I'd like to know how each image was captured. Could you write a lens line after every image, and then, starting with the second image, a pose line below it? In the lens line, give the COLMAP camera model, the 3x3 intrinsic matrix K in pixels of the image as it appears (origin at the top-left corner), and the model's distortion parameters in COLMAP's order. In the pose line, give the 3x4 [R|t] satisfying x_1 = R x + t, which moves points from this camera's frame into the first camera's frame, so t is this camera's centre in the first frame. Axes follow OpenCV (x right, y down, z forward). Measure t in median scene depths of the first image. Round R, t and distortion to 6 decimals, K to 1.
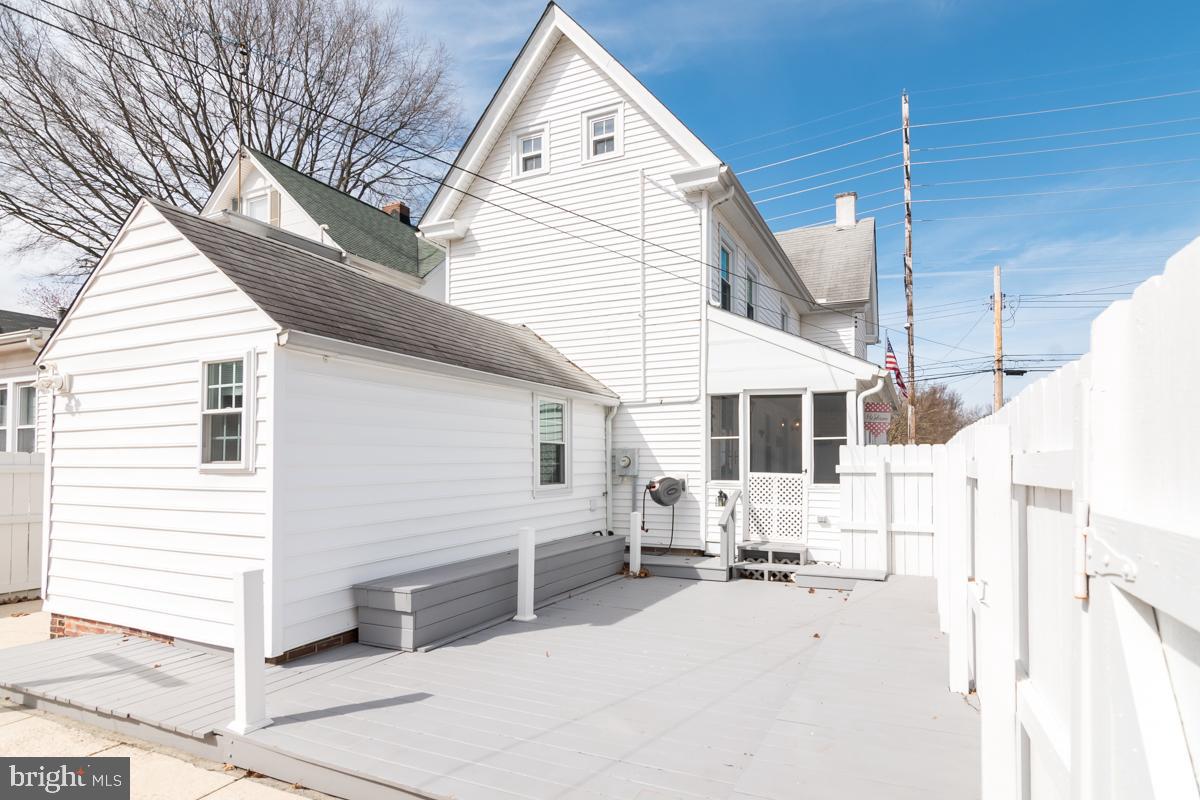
lens RADIAL K [[623.9, 0, 646.6], [0, 623.9, 453.8], [0, 0, 1]] dist [-0.002200, -0.000121]
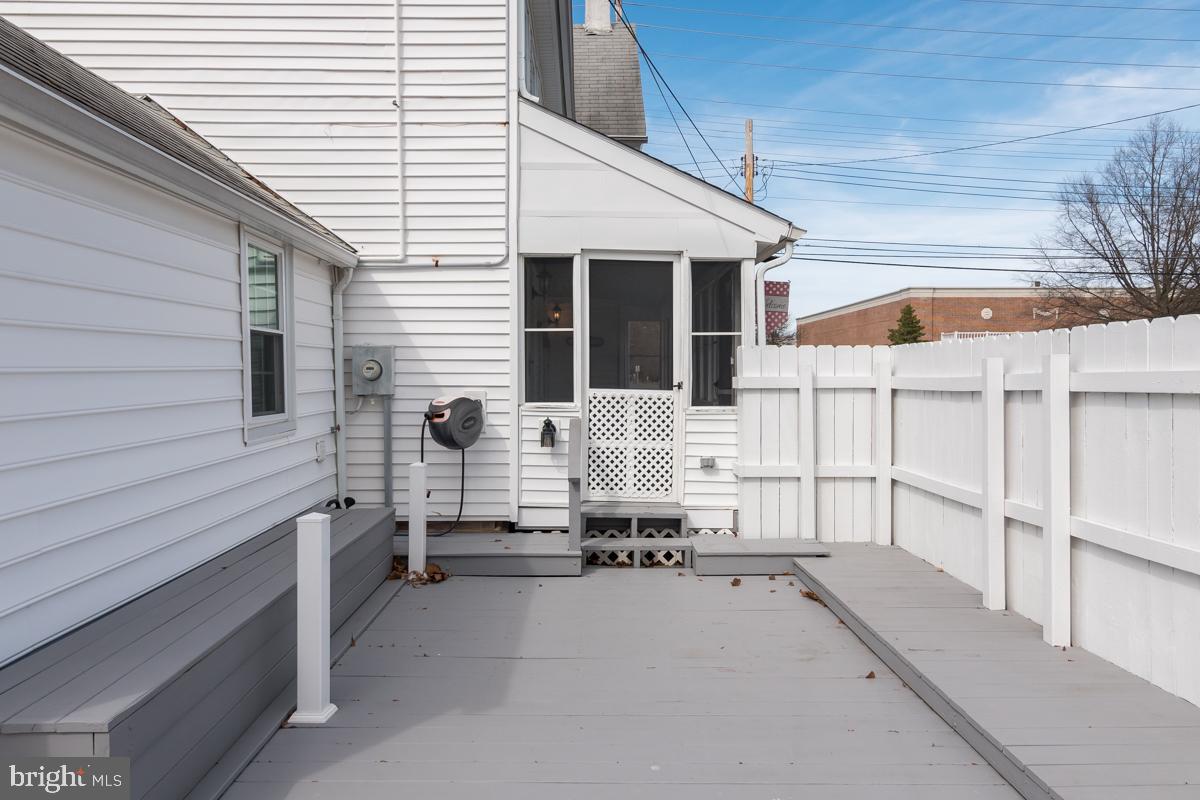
lens RADIAL K [[862.0, 0, 569.1], [0, 862.0, 395.8], [0, 0, 1]] dist [-0.000381, 0.001369]
pose [[0.918268, -0.008693, 0.395864, -0.183225], [-0.007270, 0.999220, 0.038806, 0.004906], [-0.395892, -0.038512, 0.917489, 0.247779]]
